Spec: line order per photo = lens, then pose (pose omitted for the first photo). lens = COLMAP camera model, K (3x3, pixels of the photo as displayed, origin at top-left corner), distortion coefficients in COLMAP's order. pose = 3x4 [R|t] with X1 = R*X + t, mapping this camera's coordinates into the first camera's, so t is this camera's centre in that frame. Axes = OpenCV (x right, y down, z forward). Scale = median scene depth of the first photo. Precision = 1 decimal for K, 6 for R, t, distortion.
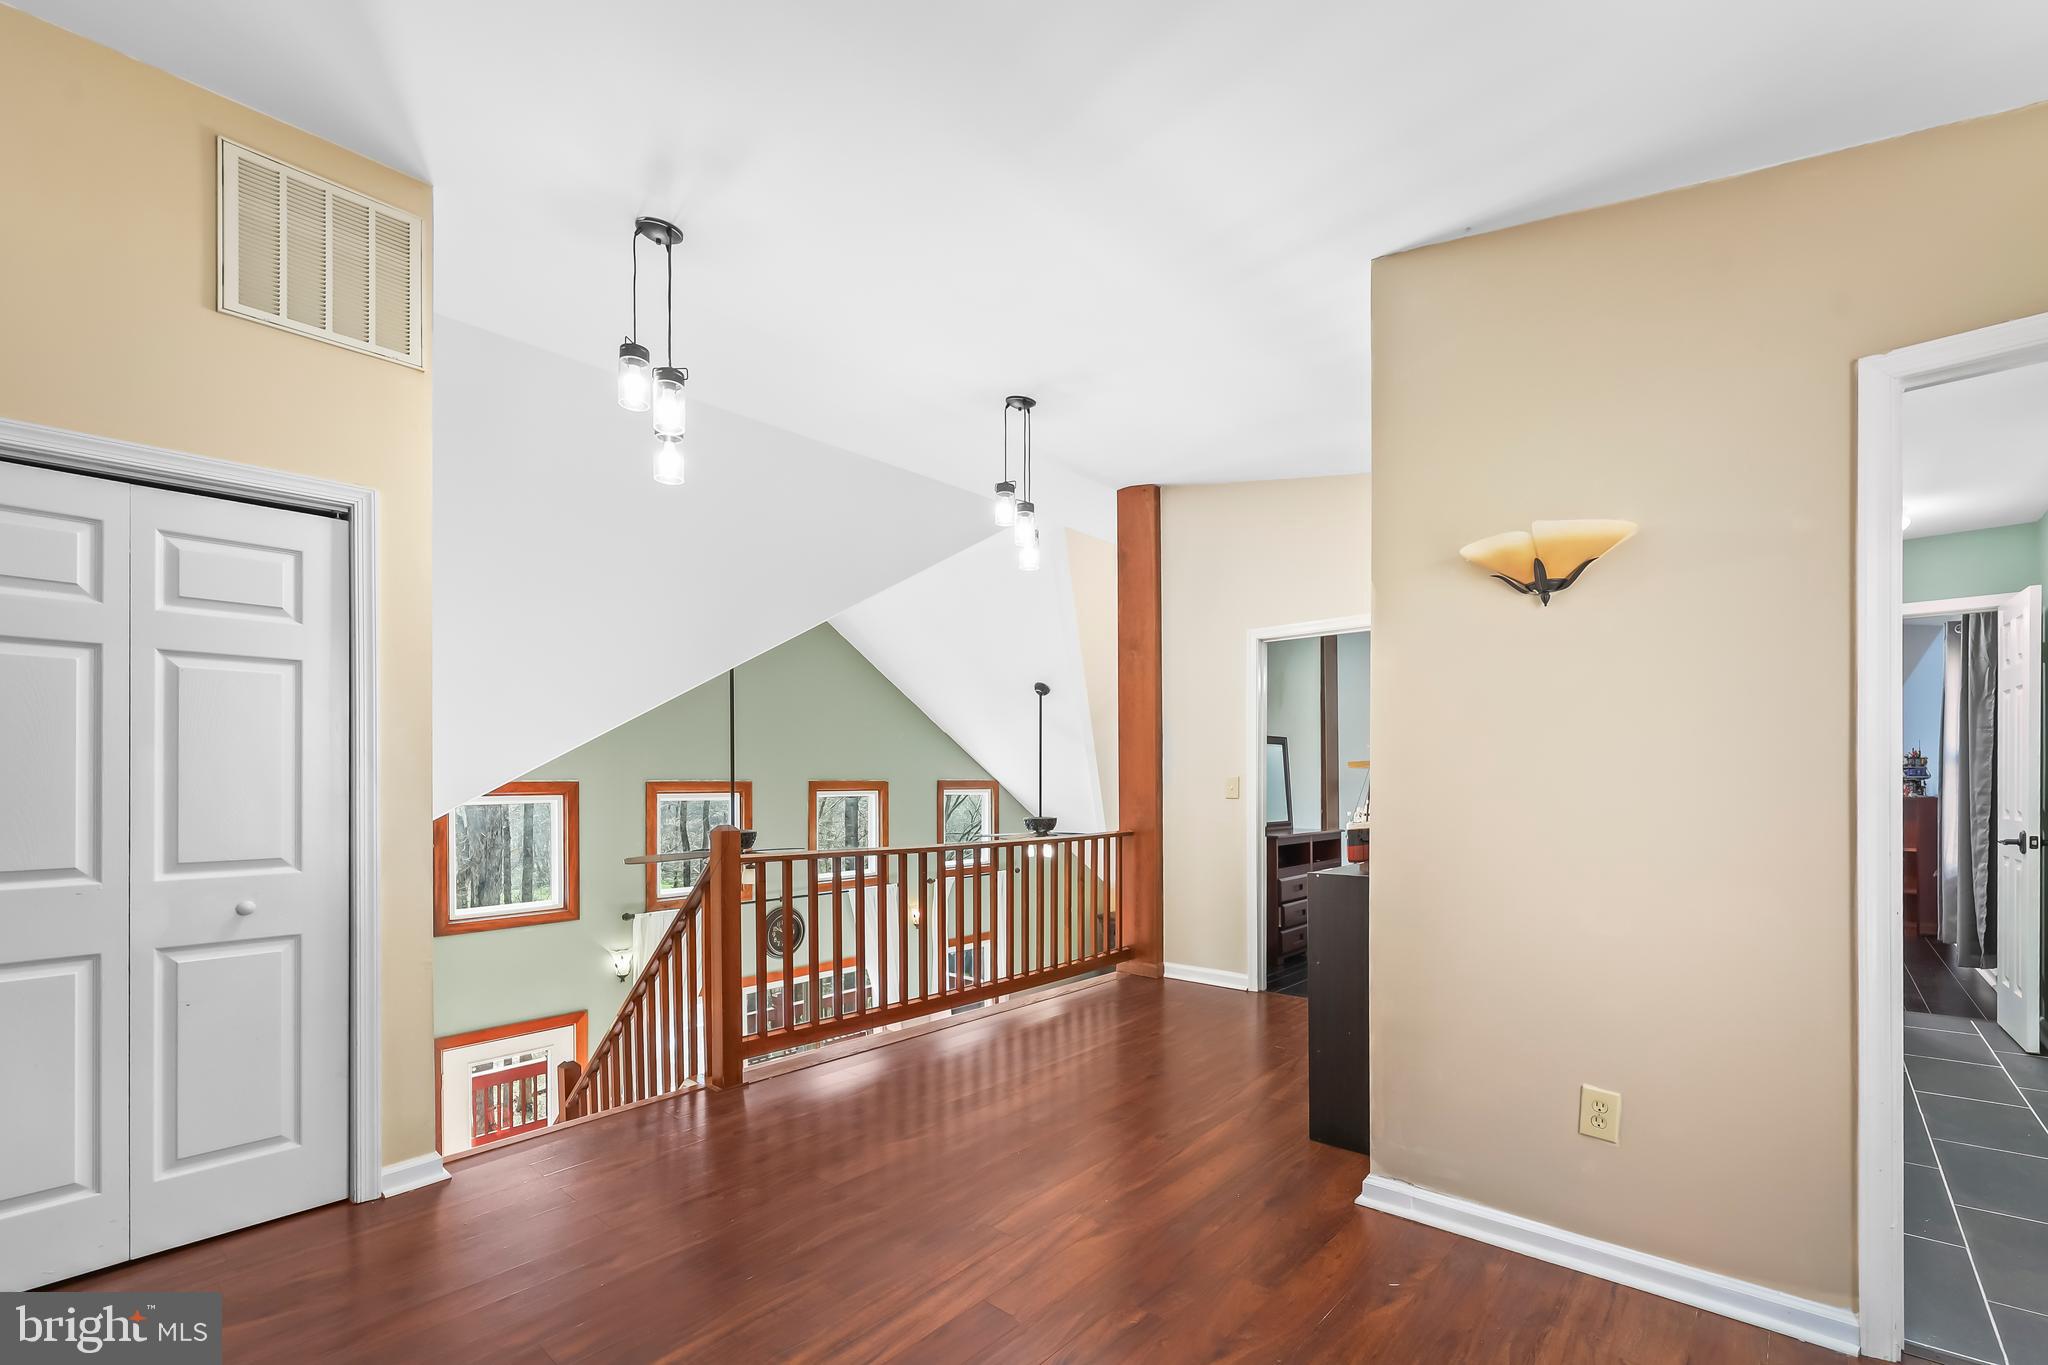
lens RADIAL K [[841.1, 0, 1016.7], [0, 841.1, 789.8], [0, 0, 1]] dist [-0.000173, 0.000743]
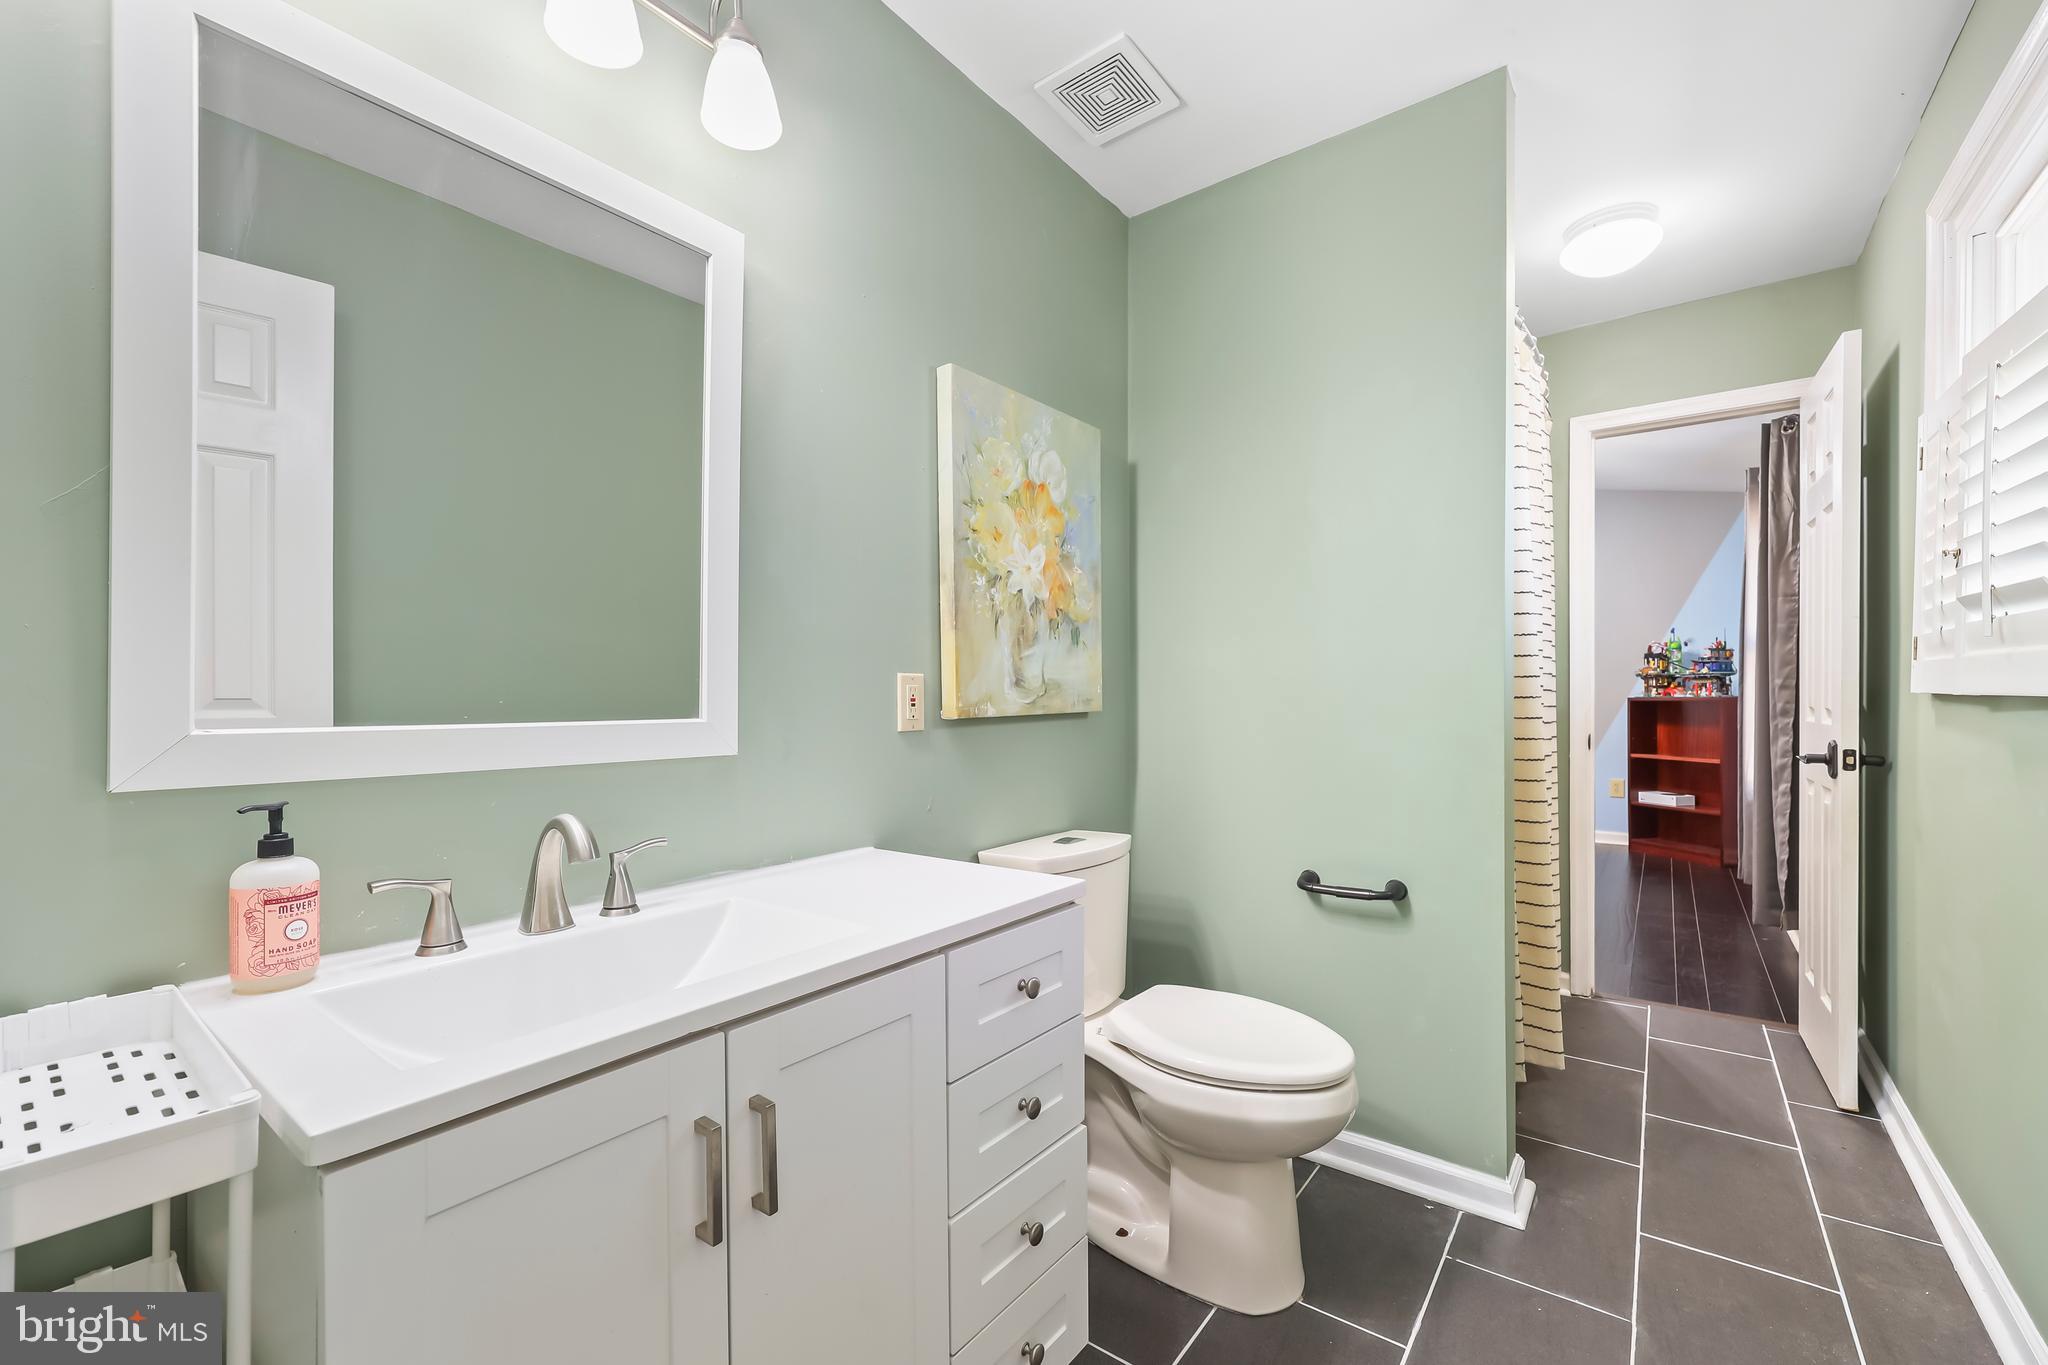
lens RADIAL K [[841.1, 0, 1018.1], [0, 841.1, 686.0], [0, 0, 1]] dist [-0.000173, 0.000743]
pose [[0.994685, 0.010393, 0.102437, 0.420568], [-0.009697, 0.999926, -0.007293, 0.015112], [-0.102506, 0.006261, 0.994713, 0.350534]]
